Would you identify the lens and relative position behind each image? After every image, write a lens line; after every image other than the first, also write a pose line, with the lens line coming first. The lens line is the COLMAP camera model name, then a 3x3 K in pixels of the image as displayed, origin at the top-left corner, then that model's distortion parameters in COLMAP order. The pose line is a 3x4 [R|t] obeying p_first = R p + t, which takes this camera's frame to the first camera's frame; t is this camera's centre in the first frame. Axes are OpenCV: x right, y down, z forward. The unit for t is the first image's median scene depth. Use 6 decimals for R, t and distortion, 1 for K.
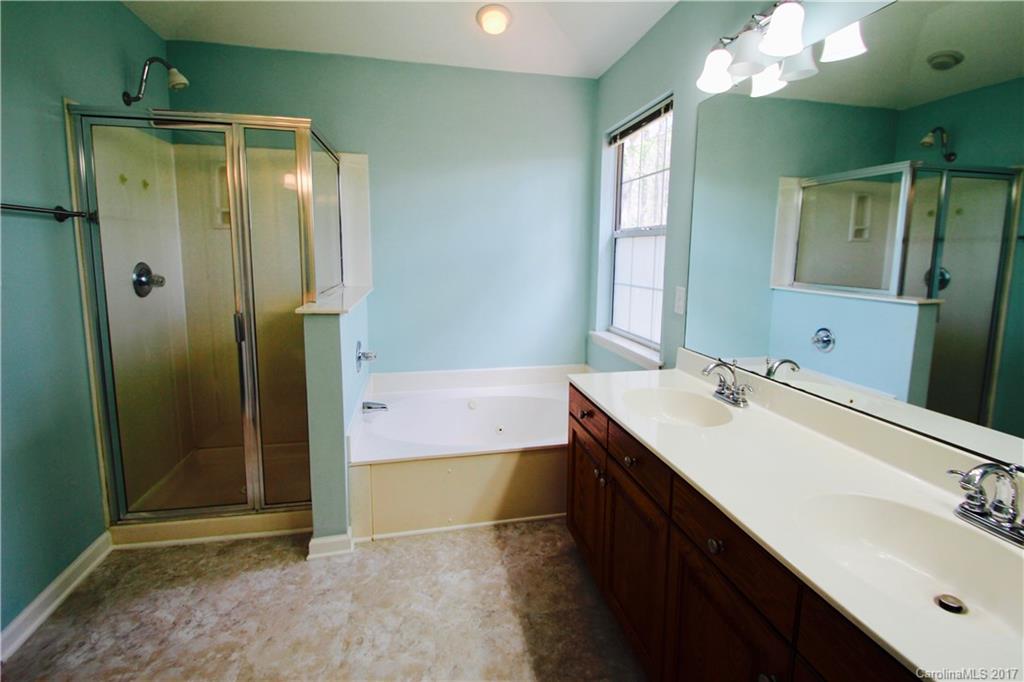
lens RADIAL K [[482.5, 0, 520.7], [0, 482.5, 306.5], [0, 0, 1]] dist [-0.000843, -0.007820]
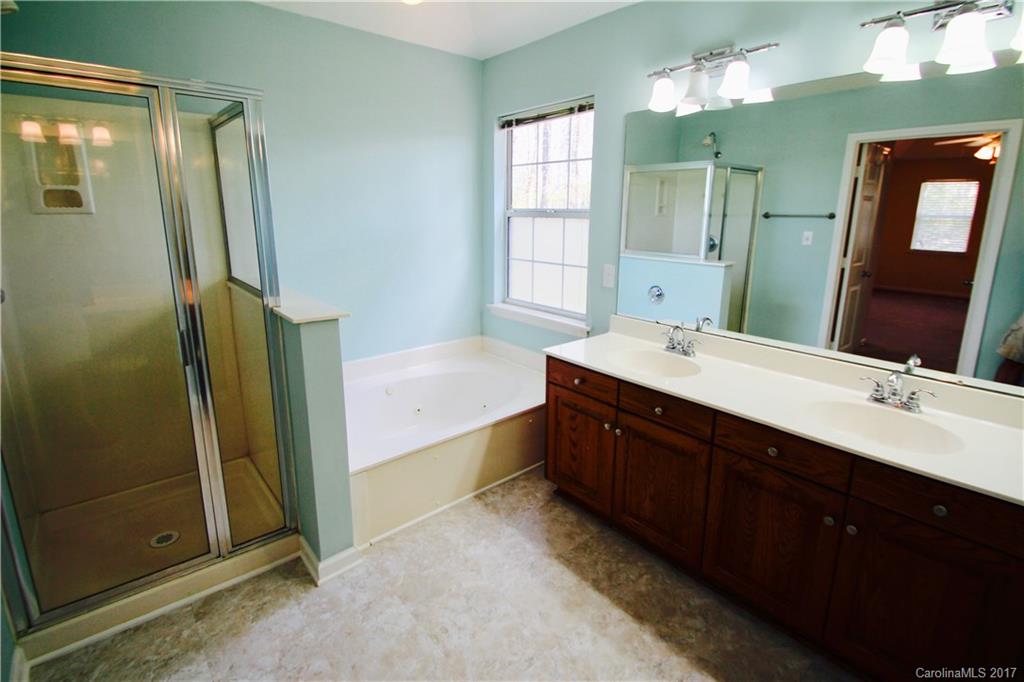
lens RADIAL K [[482.5, 0, 525.1], [0, 482.5, 306.1], [0, 0, 1]] dist [-0.000843, -0.007820]
pose [[0.877926, -0.094307, 0.469416, -0.445841], [0.054393, 0.993708, 0.097909, -0.070208], [-0.475696, -0.060424, 0.877532, 0.030935]]
